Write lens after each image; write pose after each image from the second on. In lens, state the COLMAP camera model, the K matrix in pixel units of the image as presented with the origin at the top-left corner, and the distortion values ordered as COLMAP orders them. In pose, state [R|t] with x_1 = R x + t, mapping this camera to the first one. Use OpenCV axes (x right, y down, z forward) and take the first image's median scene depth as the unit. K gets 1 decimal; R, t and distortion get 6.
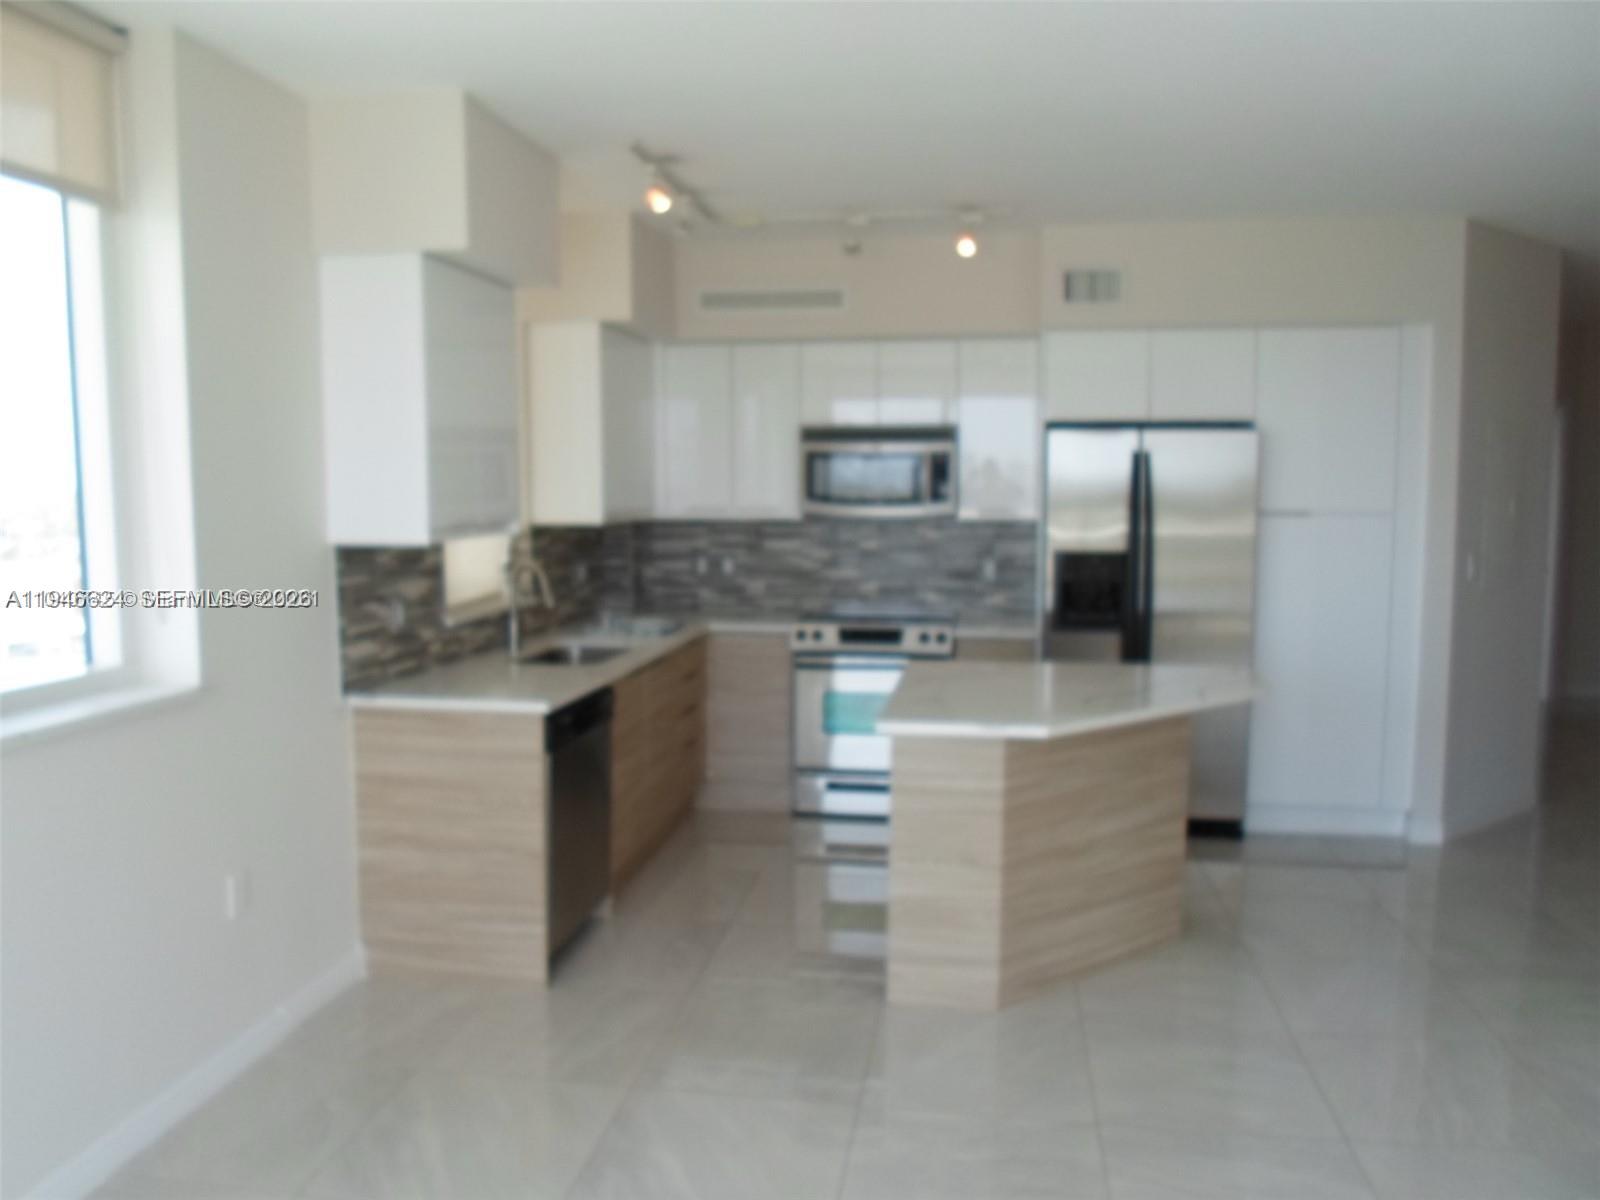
lens RADIAL K [[1227.8, 0, 799.0], [0, 1227.8, 606.5], [0, 0, 1]] dist [-0.030729, -0.019204]
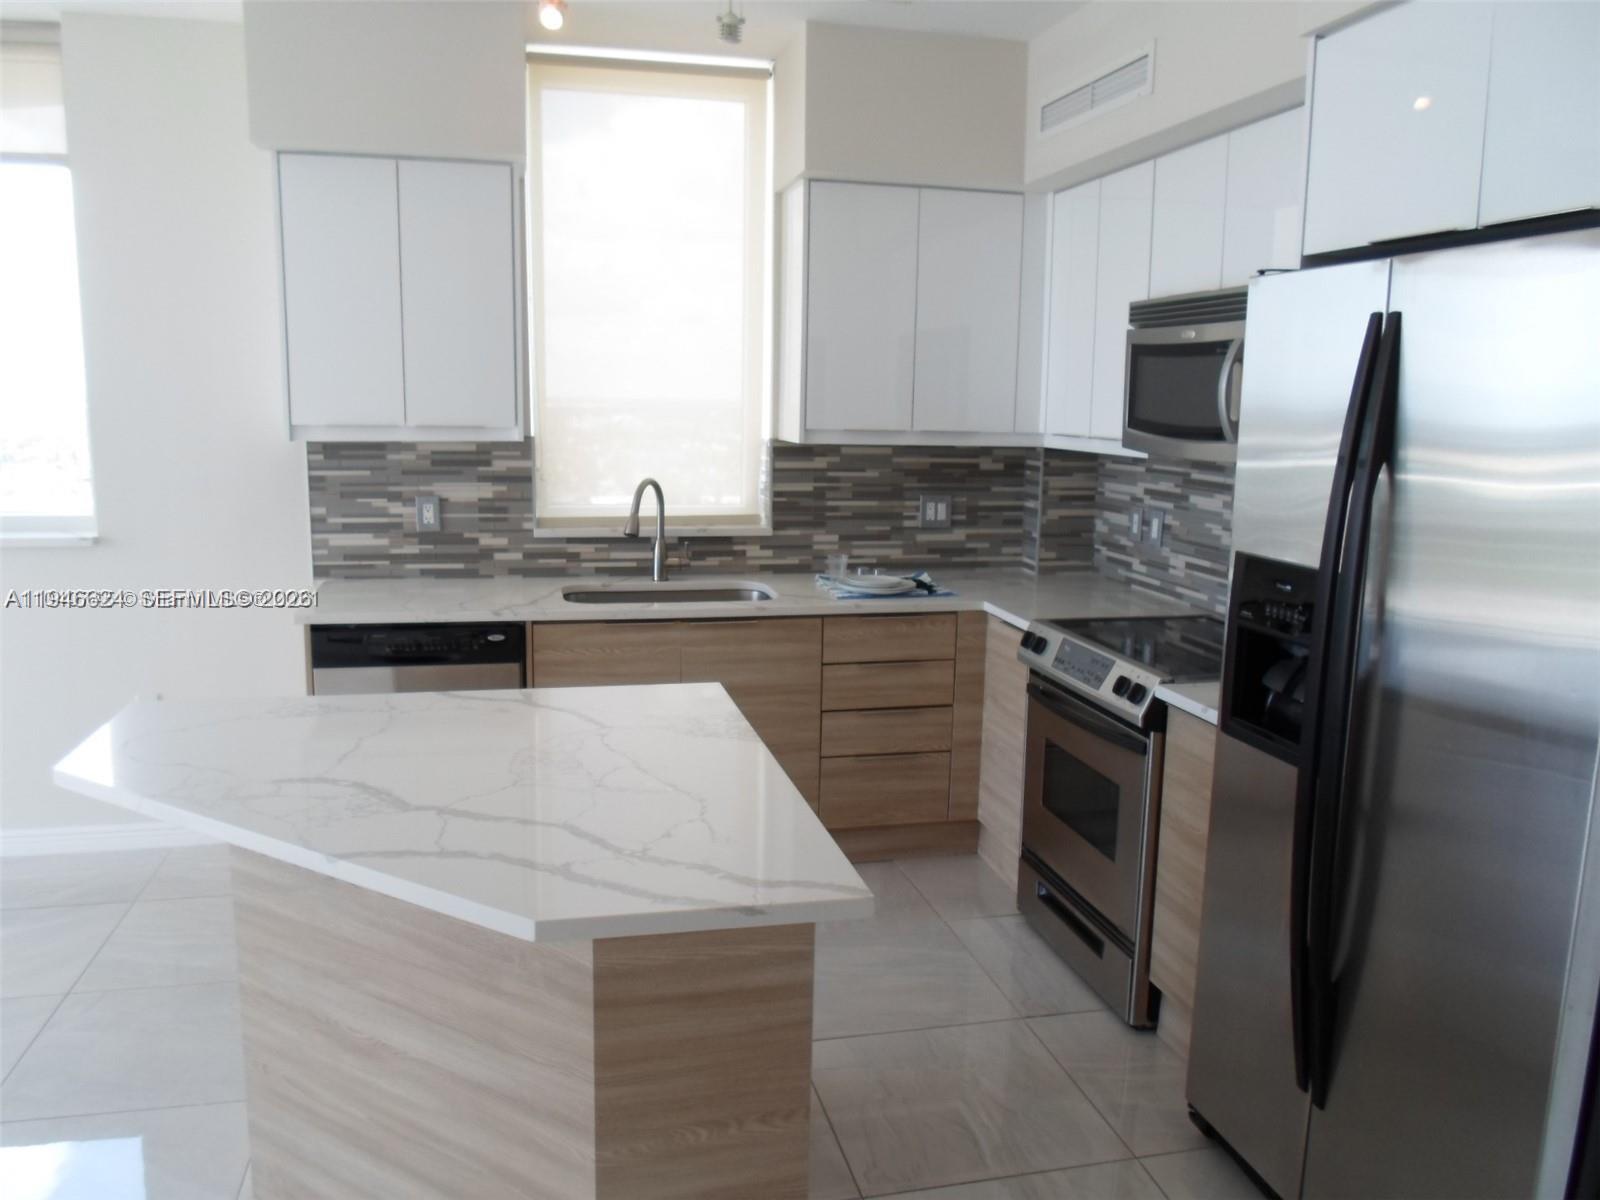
lens RADIAL K [[1227.8, 0, 799.1], [0, 1227.8, 591.9], [0, 0, 1]] dist [-0.030729, -0.019204]
pose [[0.365612, 0.155079, -0.917757, 0.565138], [-0.111869, 0.986196, 0.122077, -0.068693], [0.924020, 0.058036, 0.377914, 0.699926]]
